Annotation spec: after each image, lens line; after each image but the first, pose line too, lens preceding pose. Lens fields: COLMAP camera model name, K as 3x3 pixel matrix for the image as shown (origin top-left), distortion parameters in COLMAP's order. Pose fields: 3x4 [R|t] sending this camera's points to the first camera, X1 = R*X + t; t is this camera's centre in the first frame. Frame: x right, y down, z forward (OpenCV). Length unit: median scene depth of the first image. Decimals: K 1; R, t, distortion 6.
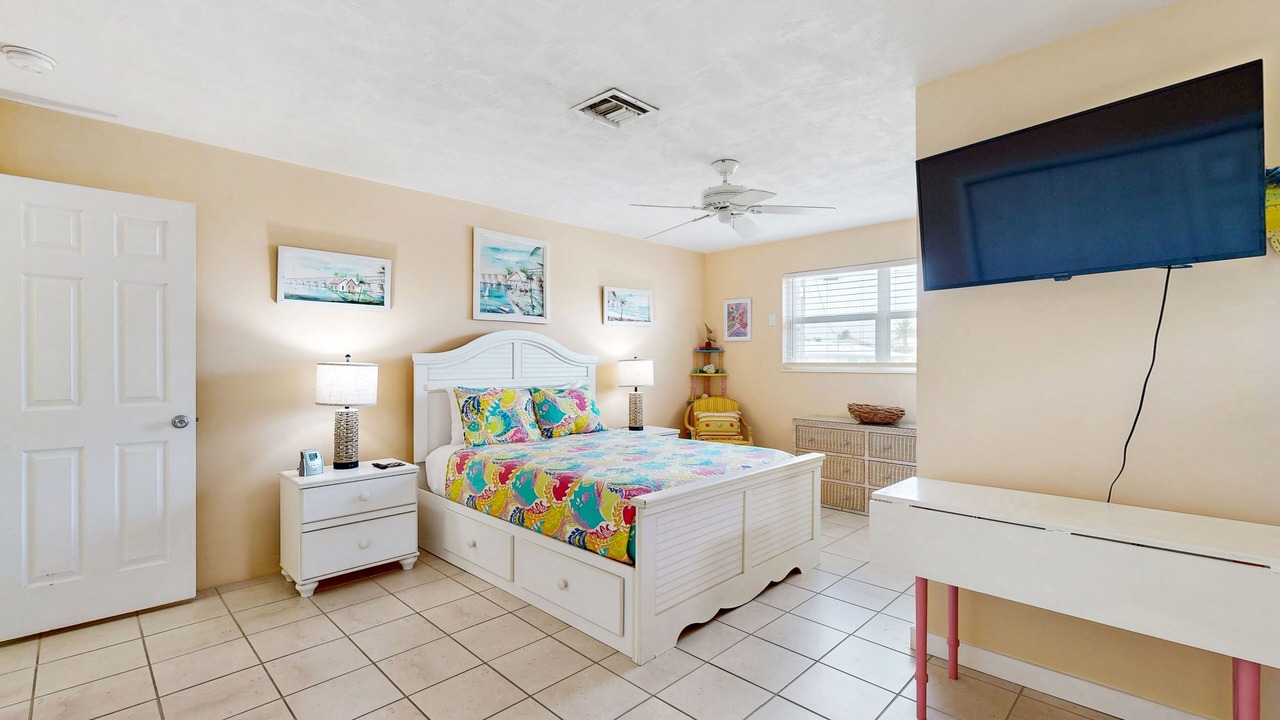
lens RADIAL K [[556.5, 0, 638.5], [0, 556.5, 362.0], [0, 0, 1]] dist [0.000070, 0.000048]
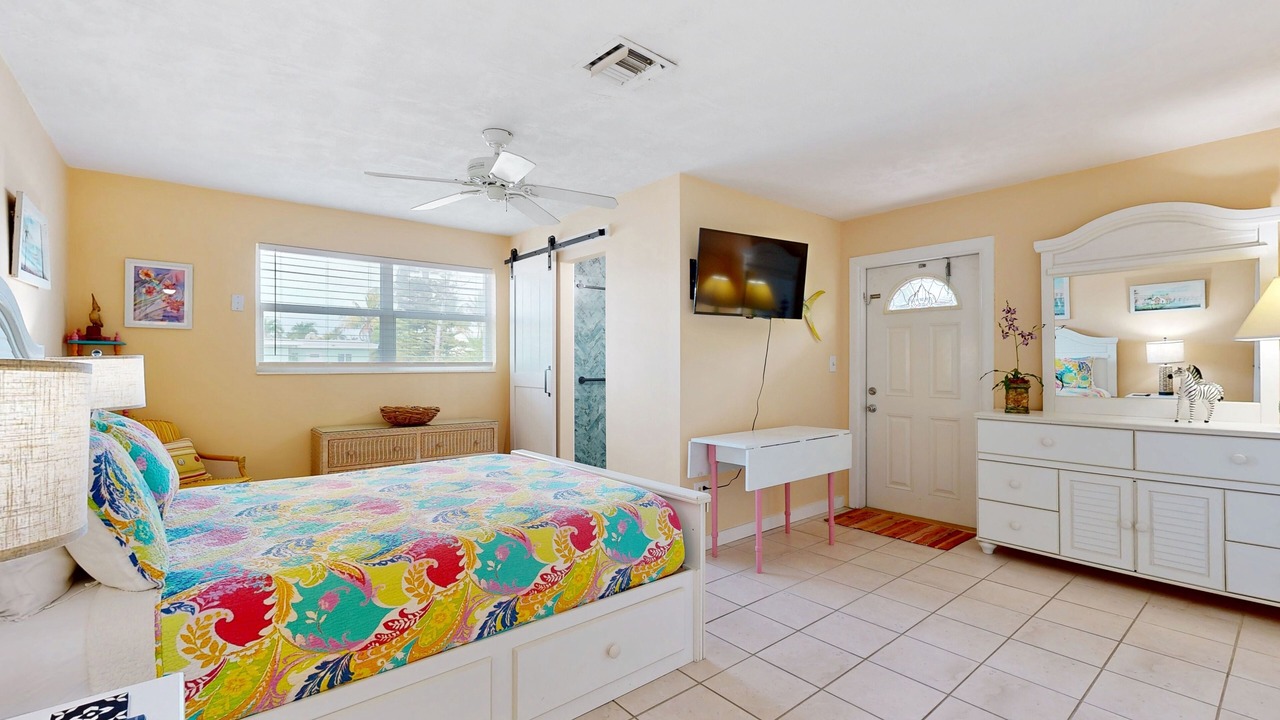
lens RADIAL K [[556.5, 0, 638.5], [0, 556.5, 362.0], [0, 0, 1]] dist [0.000070, 0.000048]
pose [[0.100890, 0.000947, 0.994897, -0.642265], [0.000119, 1.000000, -0.000964, 0.002642], [-0.994898, 0.000216, 0.100890, 0.638815]]
